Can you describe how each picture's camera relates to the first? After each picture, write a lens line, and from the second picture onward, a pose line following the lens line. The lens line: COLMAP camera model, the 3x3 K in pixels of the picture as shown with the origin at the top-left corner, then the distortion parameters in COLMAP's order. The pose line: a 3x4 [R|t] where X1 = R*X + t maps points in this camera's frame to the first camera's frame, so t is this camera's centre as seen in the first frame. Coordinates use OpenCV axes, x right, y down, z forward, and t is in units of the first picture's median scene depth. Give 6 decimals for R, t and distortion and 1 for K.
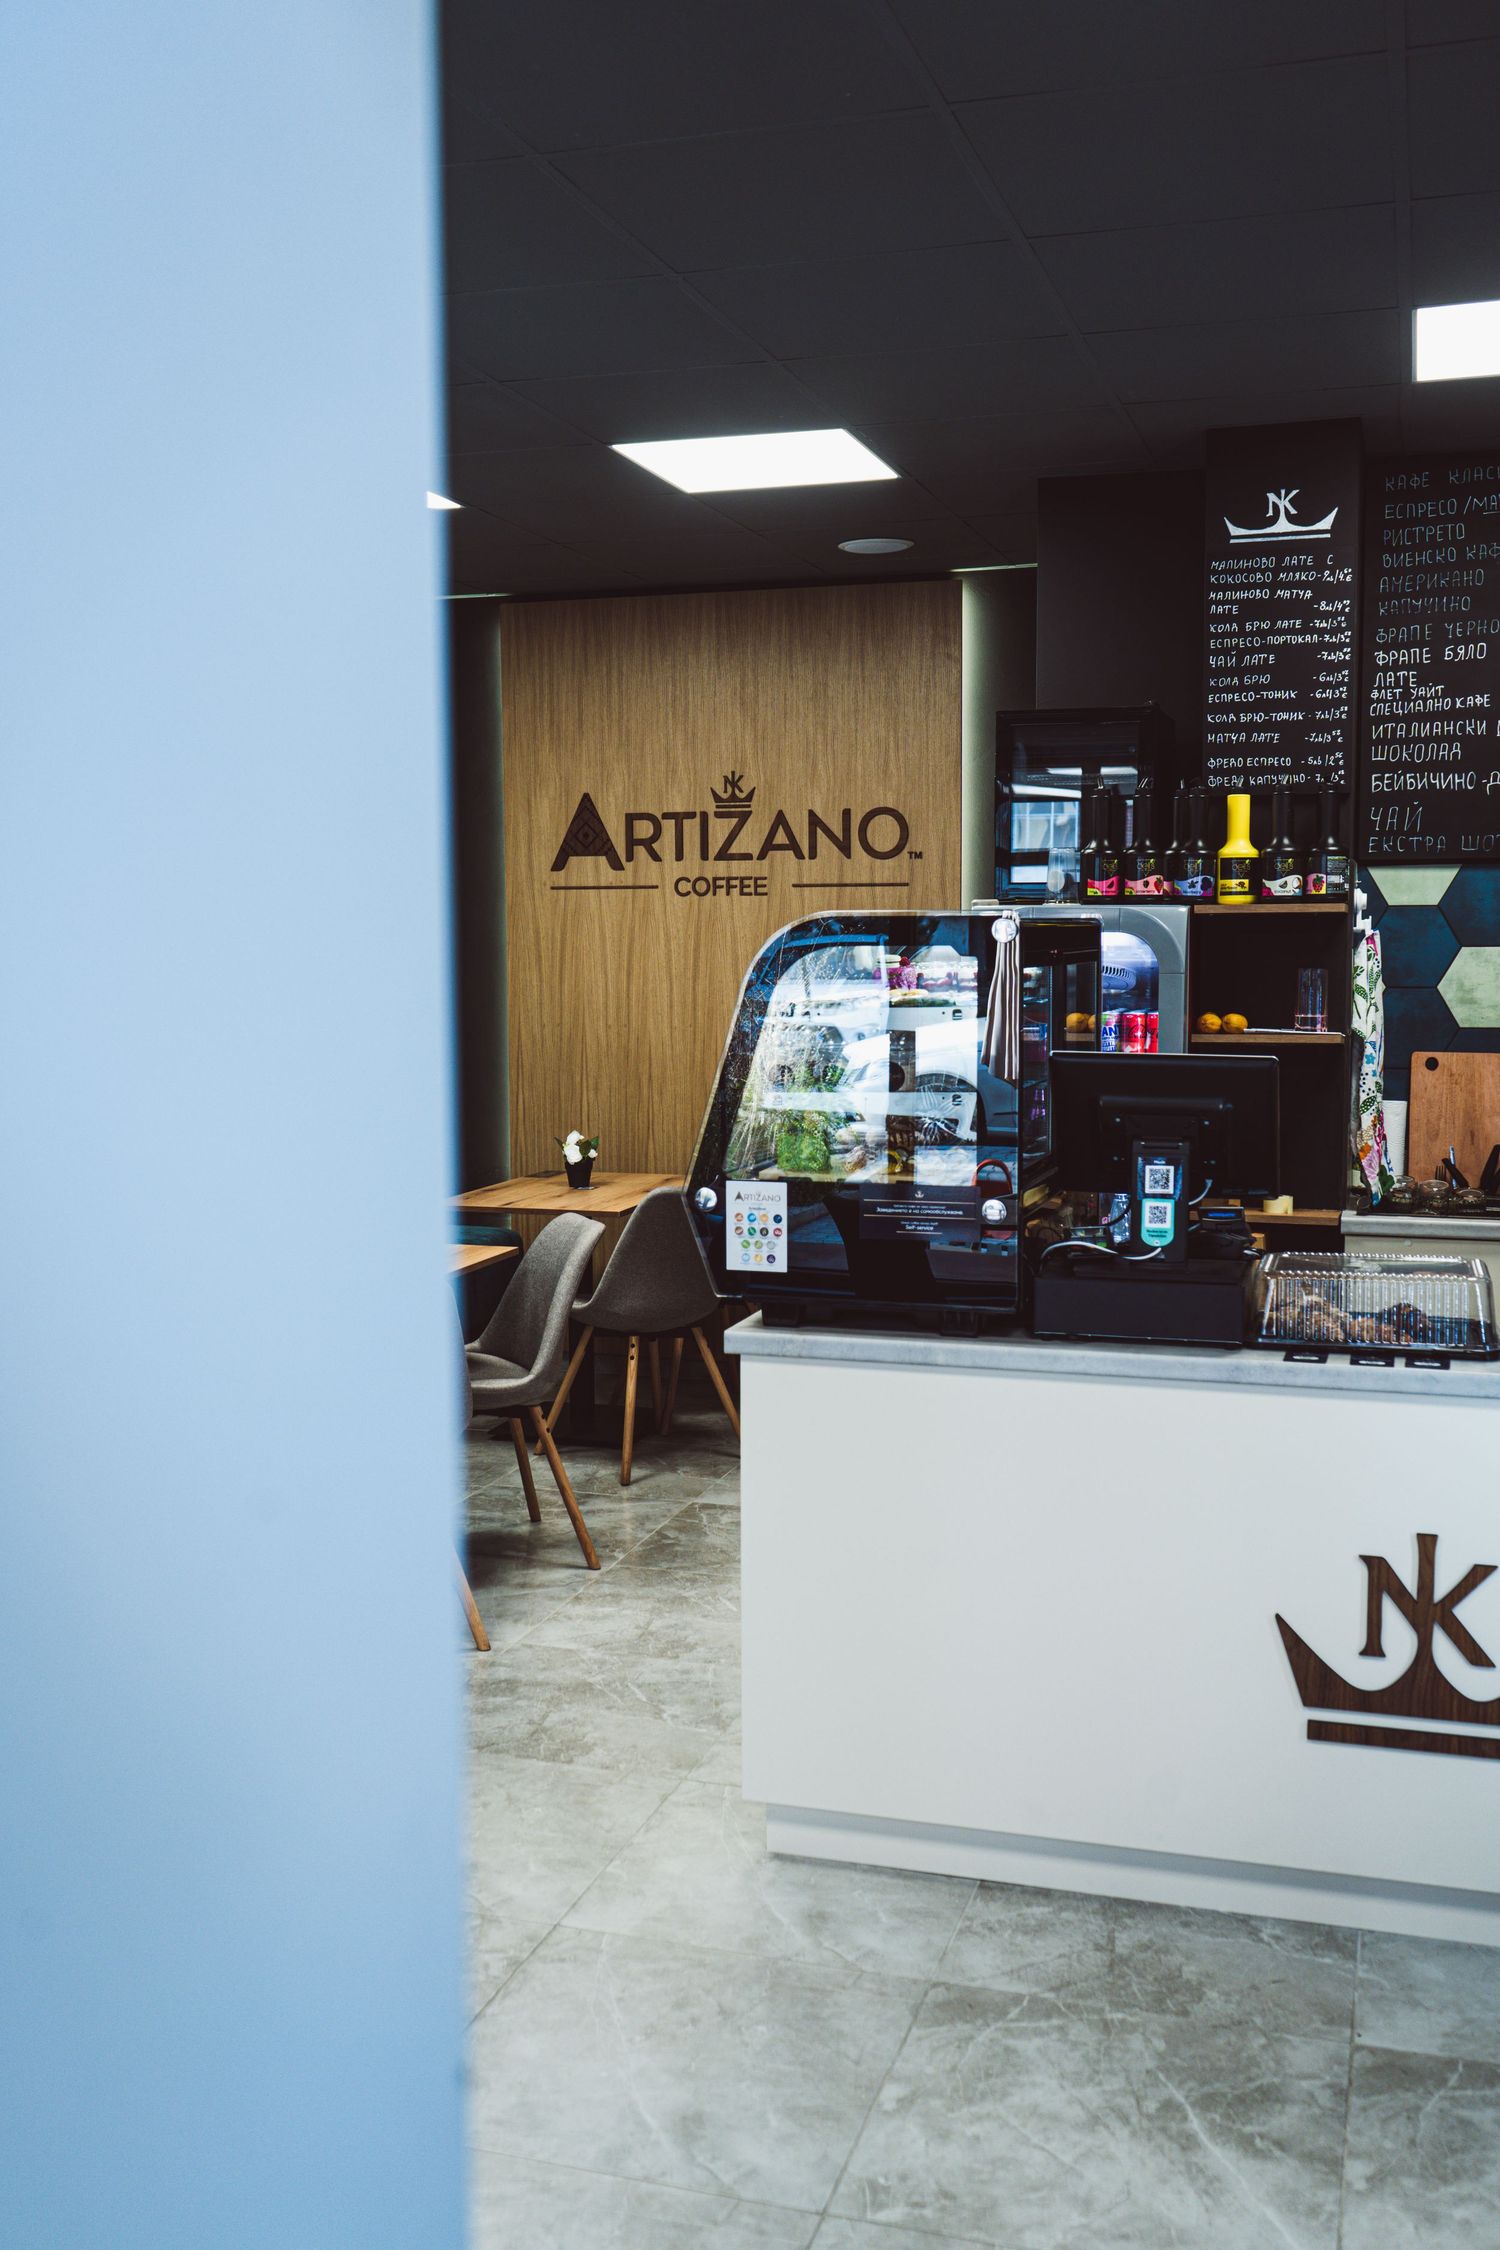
lens RADIAL K [[2141.4, 0, 742.7], [0, 2141.4, 1123.5], [0, 0, 1]] dist [0.002576, 0.000000]
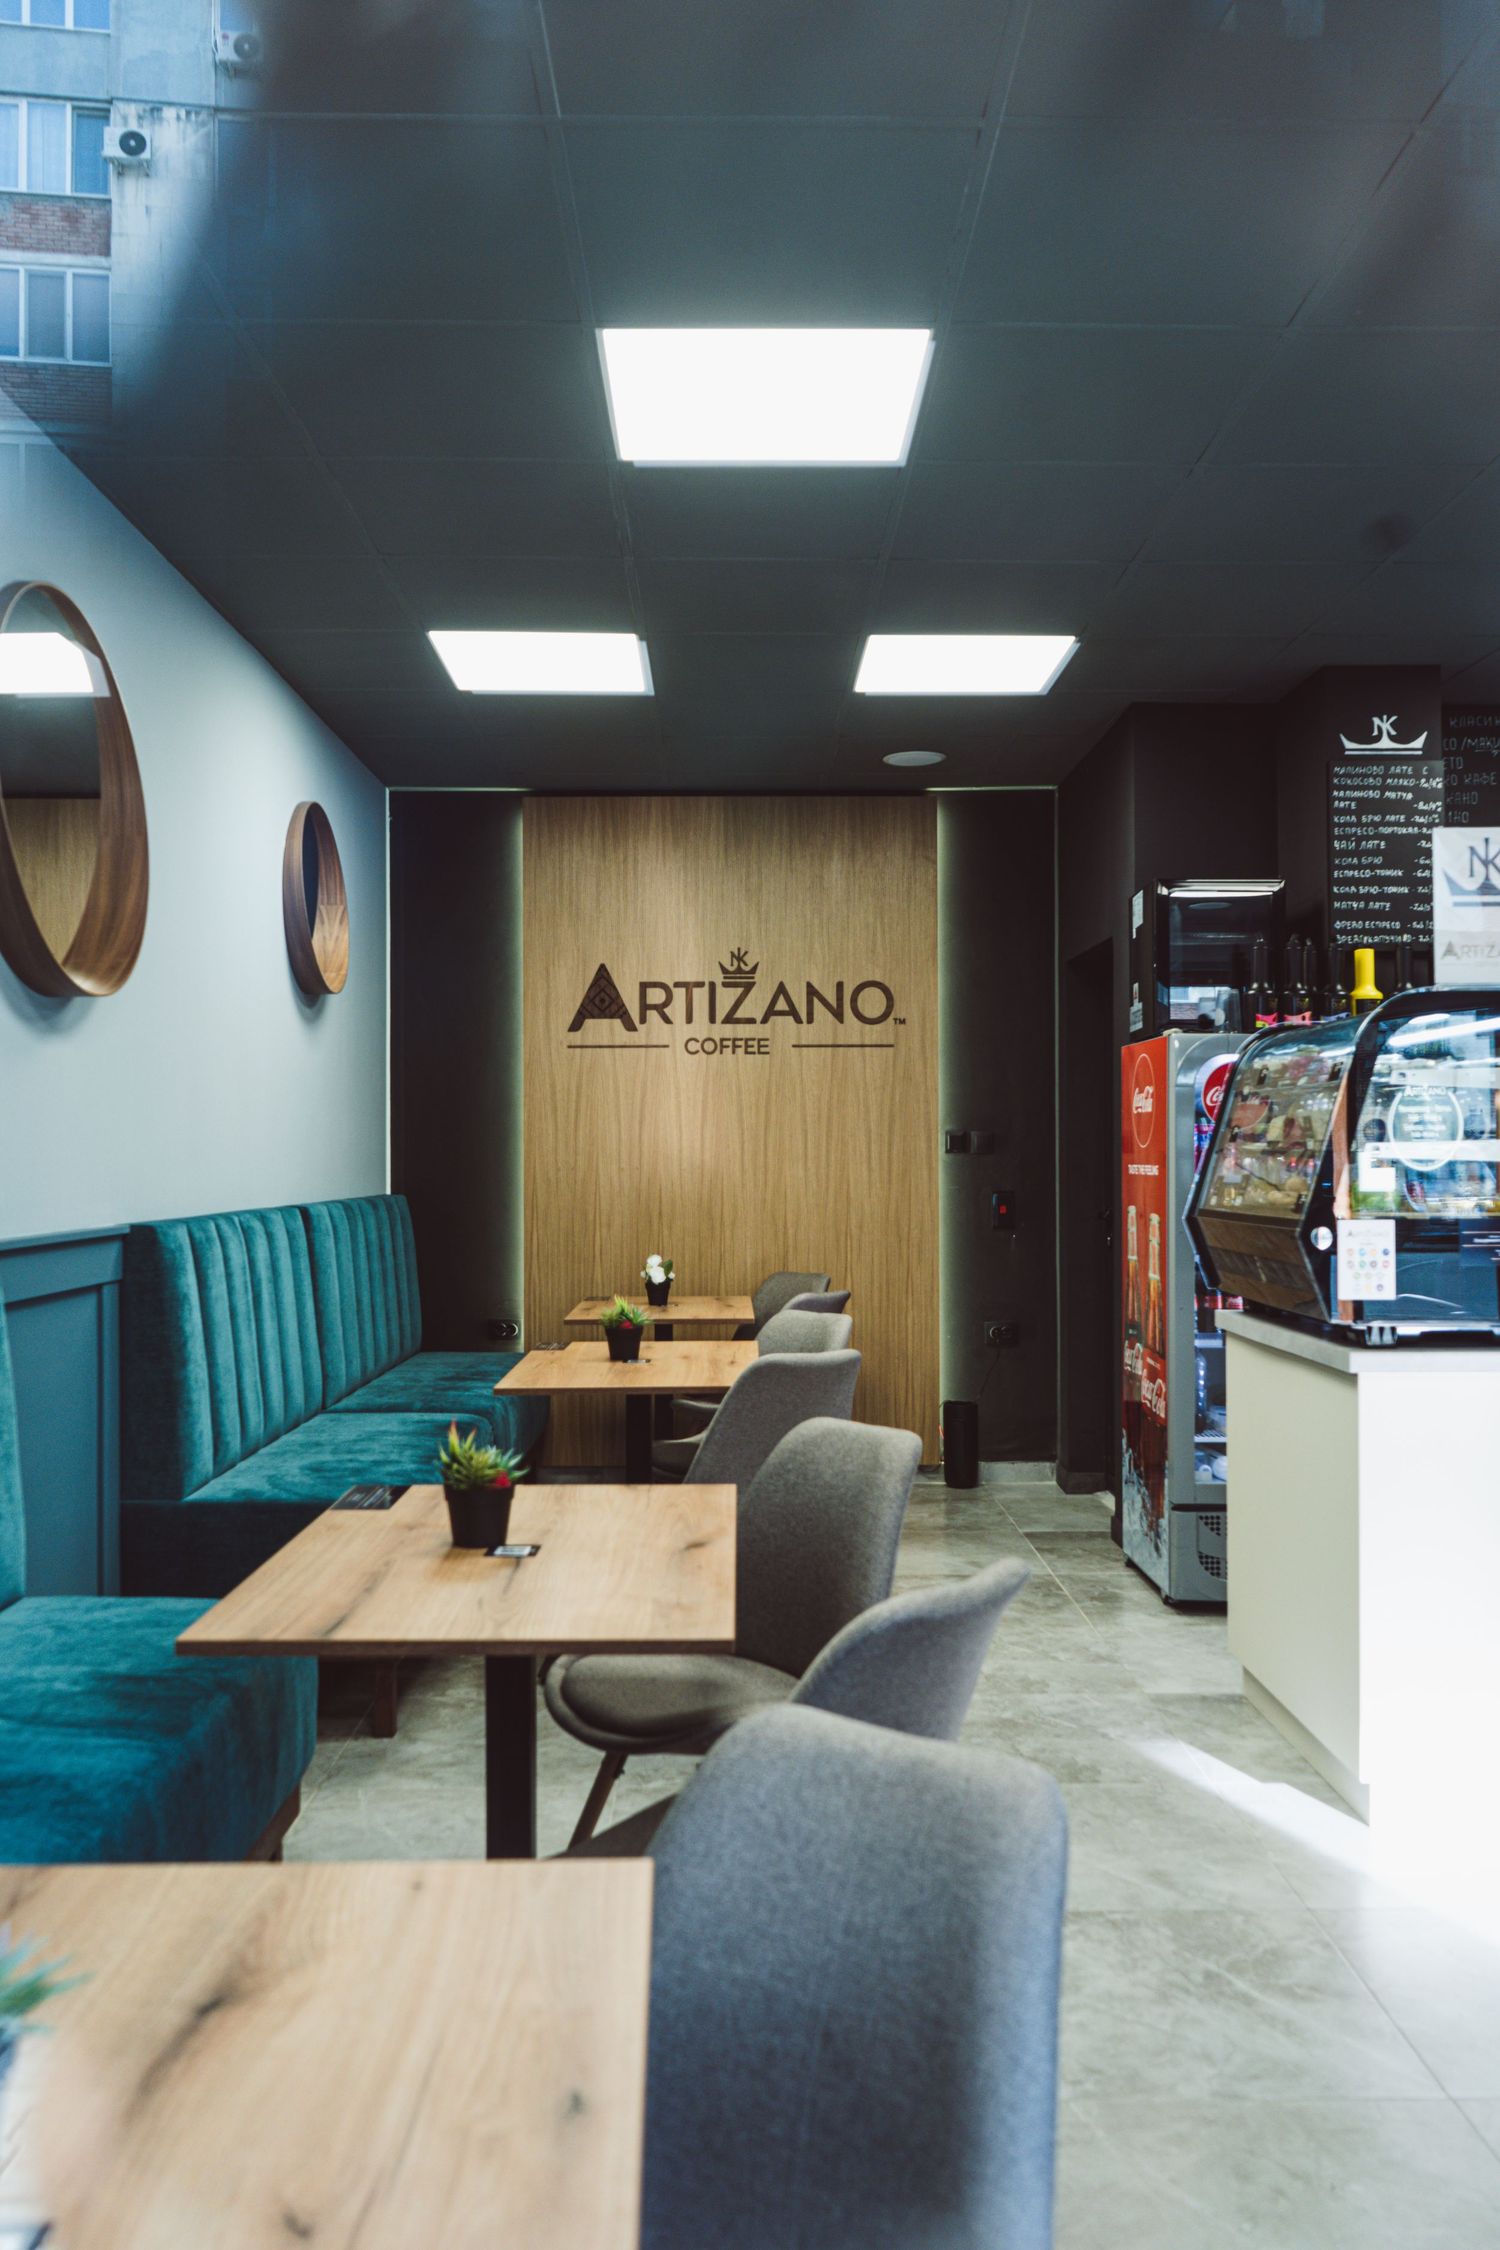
lens RADIAL K [[1778.8, 0, 751.0], [0, 1778.8, 1121.8], [0, 0, 1]] dist [-0.011791, 0.010341]
pose [[0.950943, 0.007455, 0.309276, -0.407483], [0.027320, 0.993780, -0.107957, 0.046333], [-0.308157, 0.111110, 0.944825, 0.133036]]
